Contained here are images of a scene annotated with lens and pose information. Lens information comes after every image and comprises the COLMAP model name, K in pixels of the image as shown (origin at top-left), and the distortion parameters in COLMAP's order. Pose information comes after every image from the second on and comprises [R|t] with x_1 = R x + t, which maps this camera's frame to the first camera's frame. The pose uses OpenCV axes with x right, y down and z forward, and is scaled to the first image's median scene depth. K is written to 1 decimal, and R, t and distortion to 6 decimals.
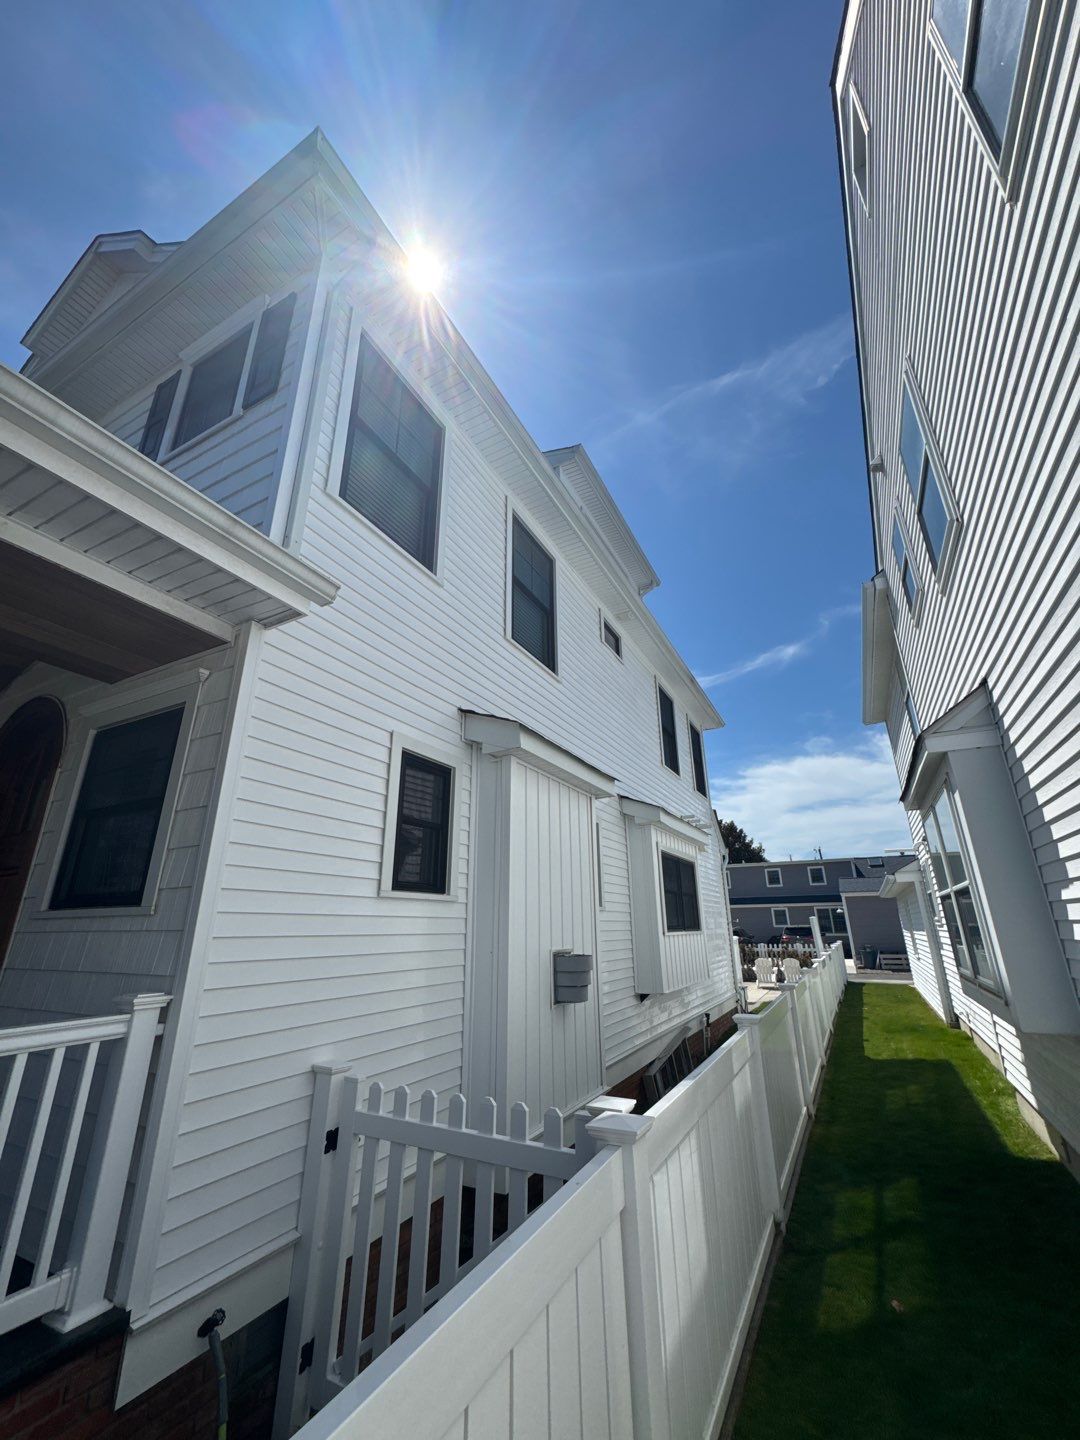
lens RADIAL K [[572.2, 0, 541.4], [0, 572.2, 717.6], [0, 0, 1]] dist [0.001023, 0.000346]
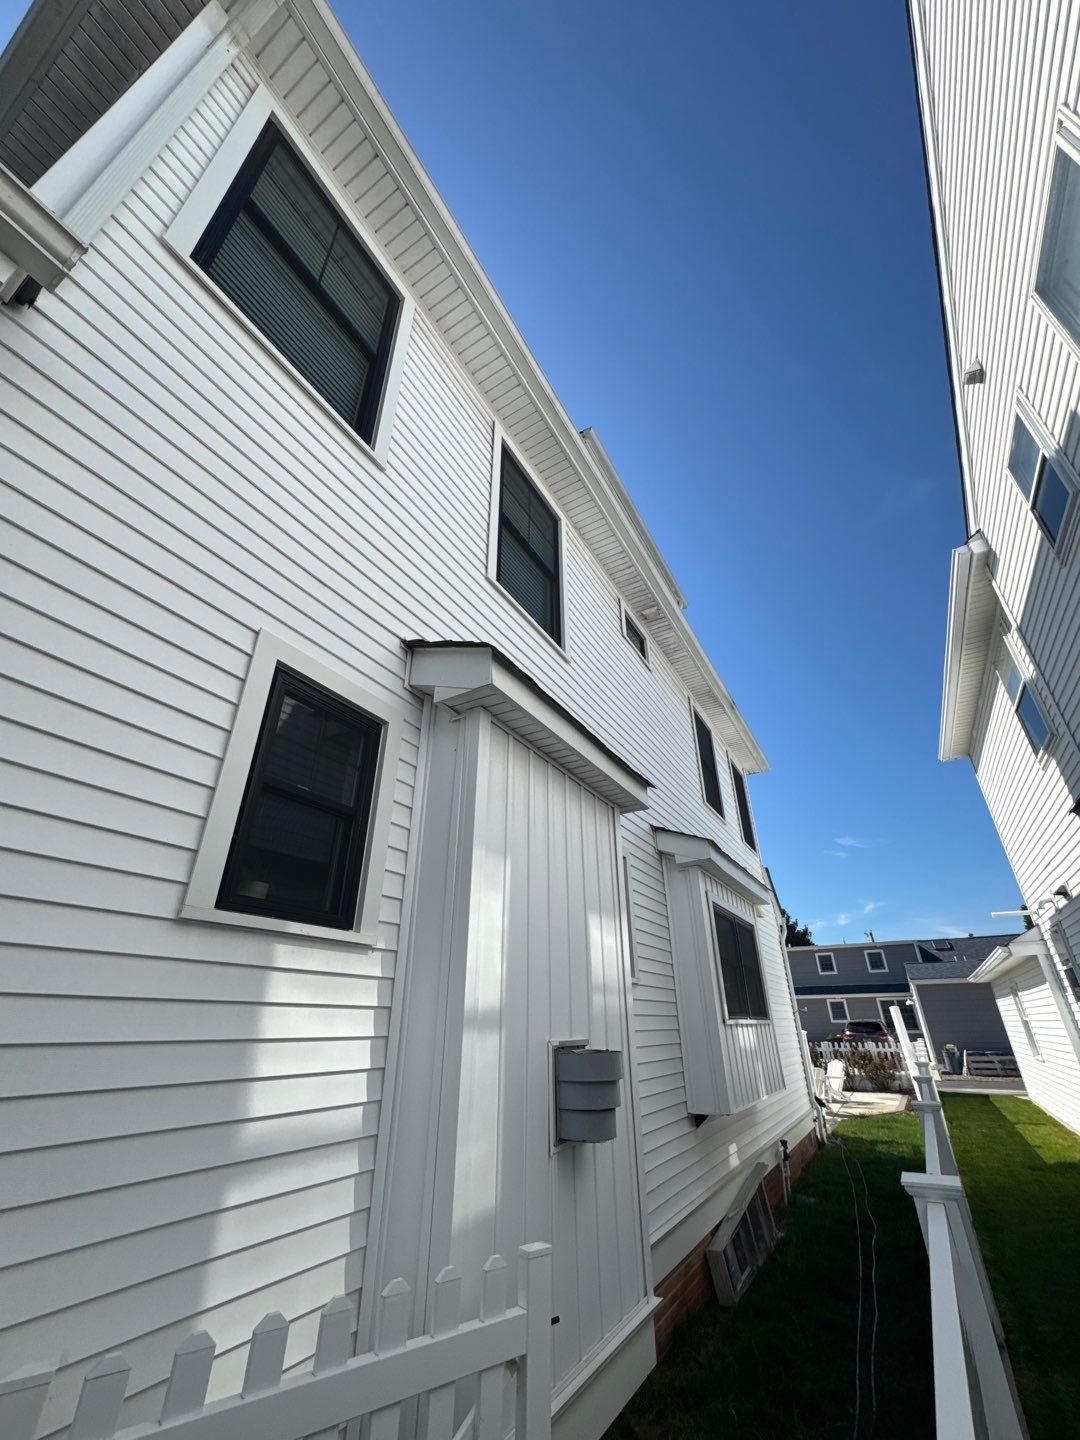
lens RADIAL K [[572.2, 0, 542.5], [0, 572.2, 718.3], [0, 0, 1]] dist [0.001023, 0.000346]
pose [[0.999127, -0.018098, -0.037644, 0.022792], [0.012681, 0.990147, -0.139454, 0.100109], [0.039797, 0.138855, 0.989513, 0.233912]]
